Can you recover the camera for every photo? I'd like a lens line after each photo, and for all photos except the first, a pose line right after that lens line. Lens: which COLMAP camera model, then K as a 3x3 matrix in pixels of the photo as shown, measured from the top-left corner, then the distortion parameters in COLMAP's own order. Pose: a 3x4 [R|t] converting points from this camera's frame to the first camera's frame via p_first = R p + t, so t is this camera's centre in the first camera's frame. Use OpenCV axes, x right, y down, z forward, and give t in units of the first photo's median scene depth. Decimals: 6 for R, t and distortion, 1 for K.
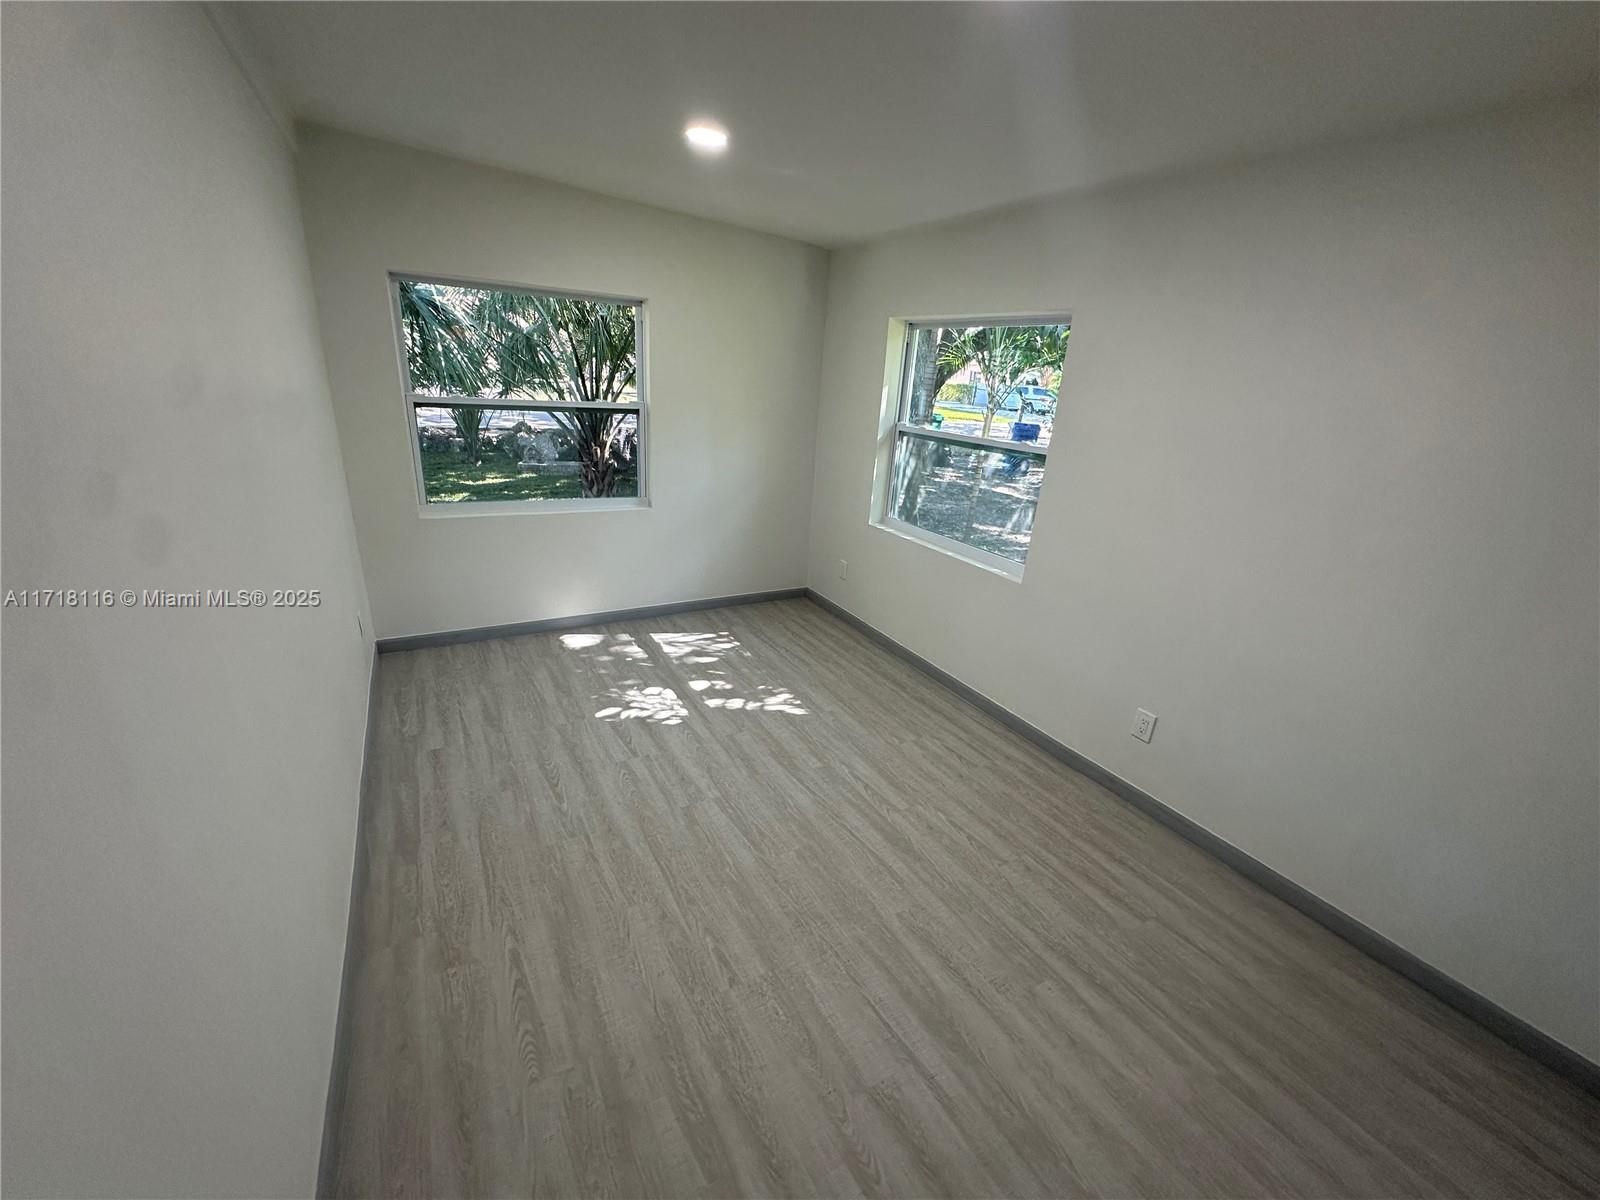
lens RADIAL K [[639.7, 0, 800.8], [0, 639.7, 601.8], [0, 0, 1]] dist [-0.001841, -0.000348]
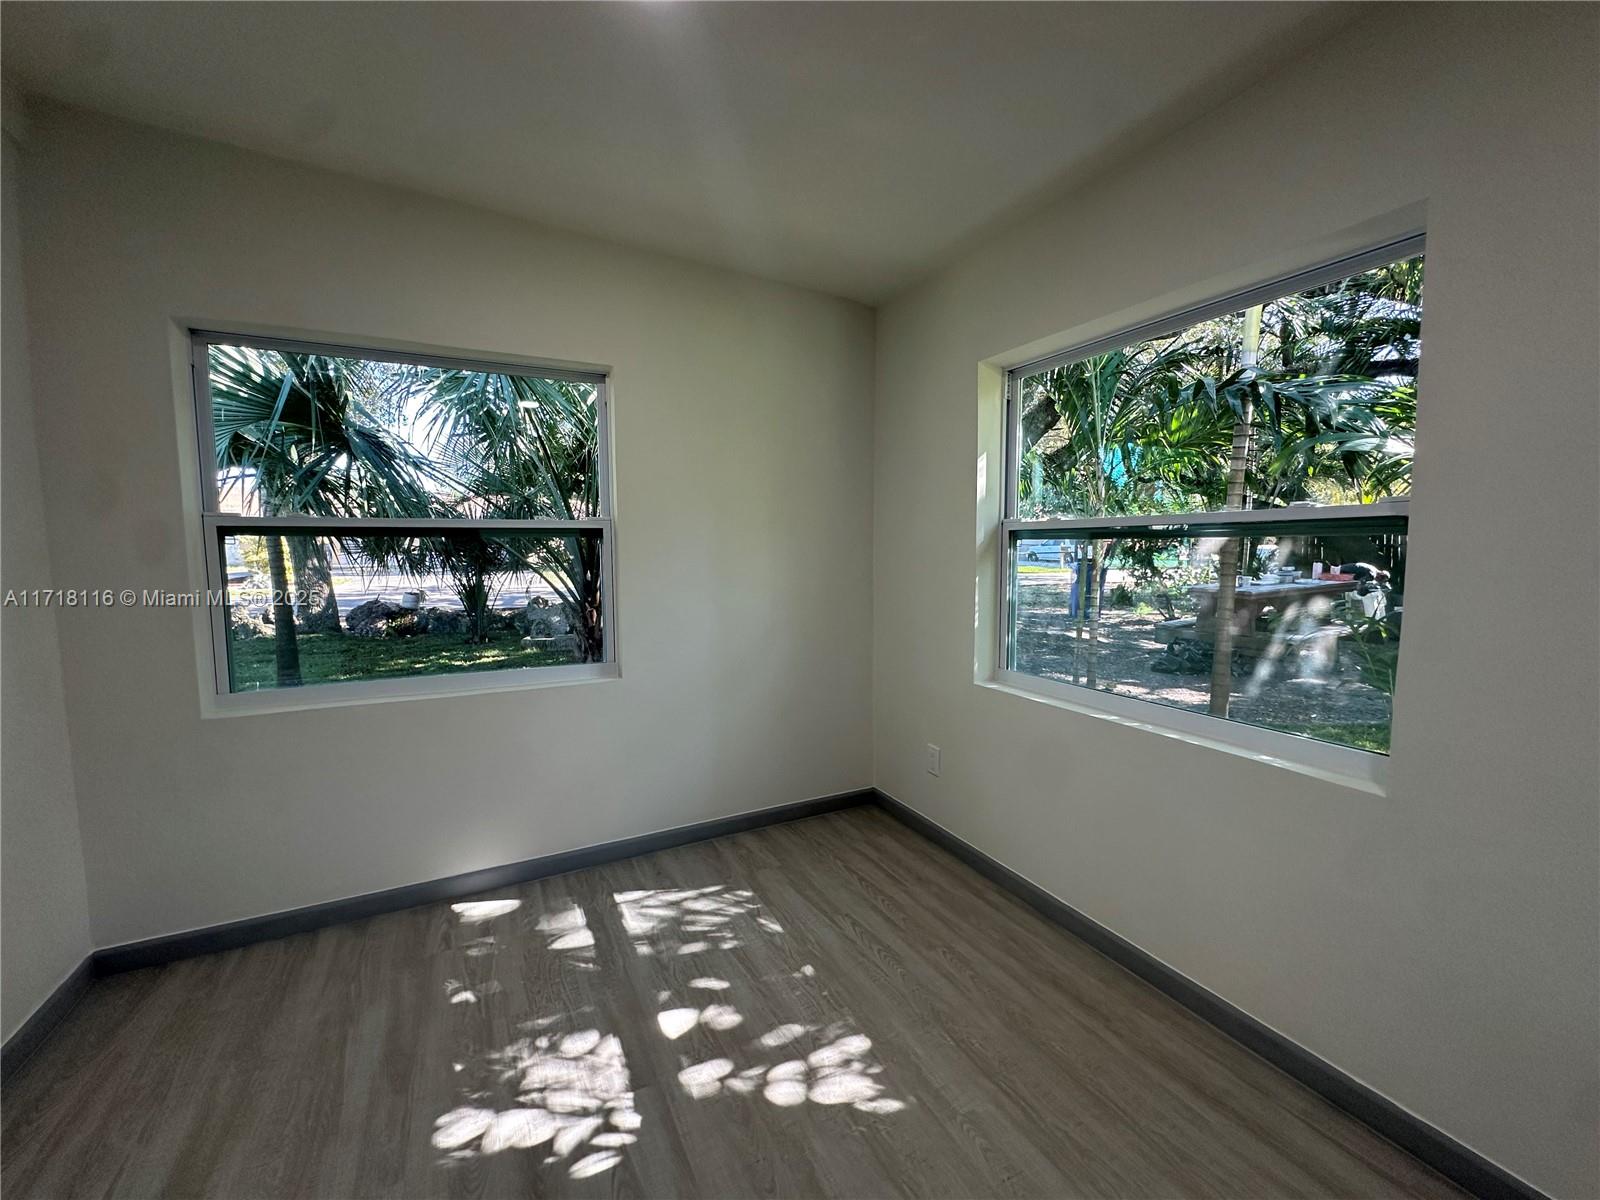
lens RADIAL K [[639.7, 0, 802.0], [0, 639.7, 599.6], [0, 0, 1]] dist [-0.001841, -0.000348]
pose [[0.996417, -0.065724, -0.053228, -0.021904], [0.049783, 0.964571, -0.259085, -0.059591], [0.068371, 0.255507, 0.964387, 0.464292]]
